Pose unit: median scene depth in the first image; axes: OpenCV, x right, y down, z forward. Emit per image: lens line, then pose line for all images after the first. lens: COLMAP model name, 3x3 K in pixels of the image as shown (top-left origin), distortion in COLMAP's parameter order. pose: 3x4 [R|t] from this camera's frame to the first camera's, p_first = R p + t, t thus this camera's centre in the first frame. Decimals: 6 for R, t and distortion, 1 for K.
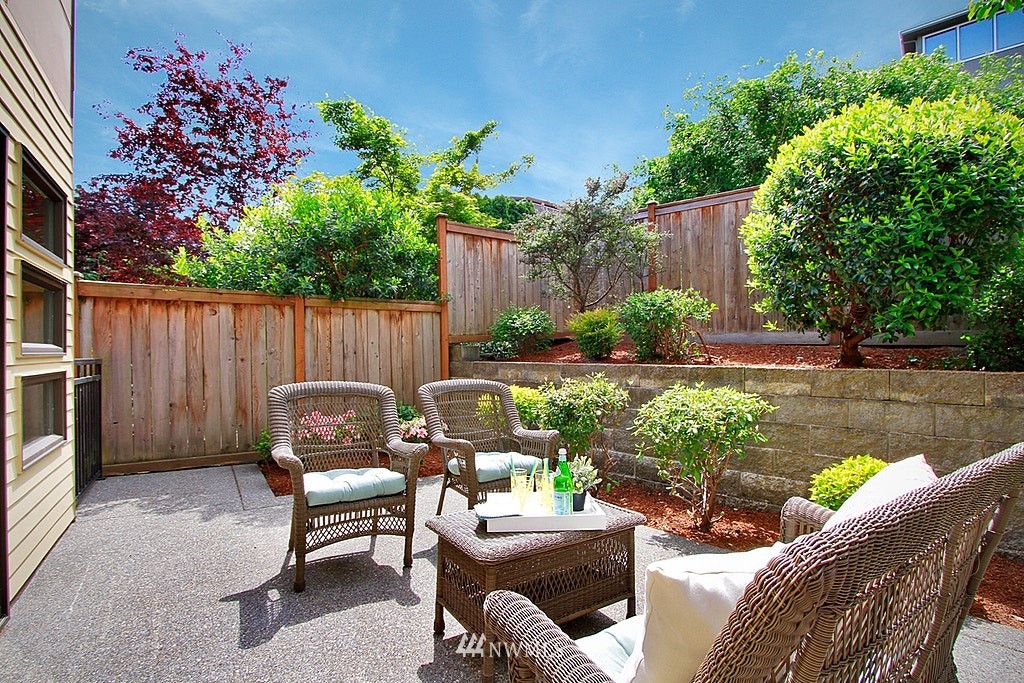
lens RADIAL K [[476.1, 0, 519.4], [0, 476.1, 344.6], [0, 0, 1]] dist [-0.008485, -0.001305]
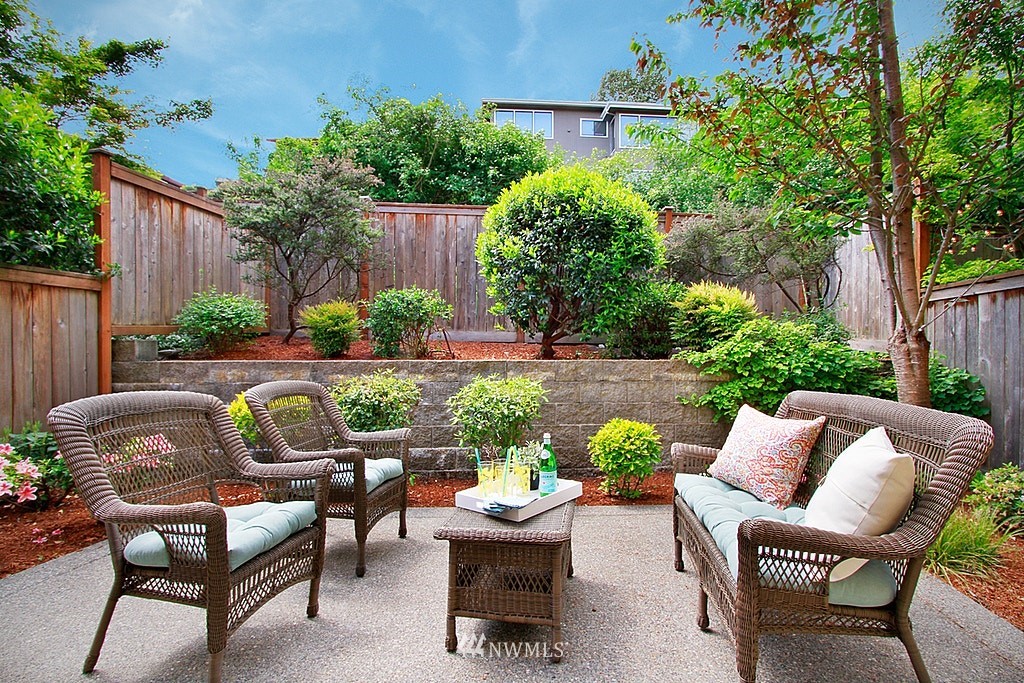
lens RADIAL K [[476.1, 0, 515.4], [0, 476.1, 349.6], [0, 0, 1]] dist [-0.008485, -0.001305]
pose [[0.708359, -0.002610, 0.705848, -0.237274], [-0.009218, 0.999874, 0.012948, 0.002847], [-0.705793, -0.015678, 0.708245, 0.084694]]
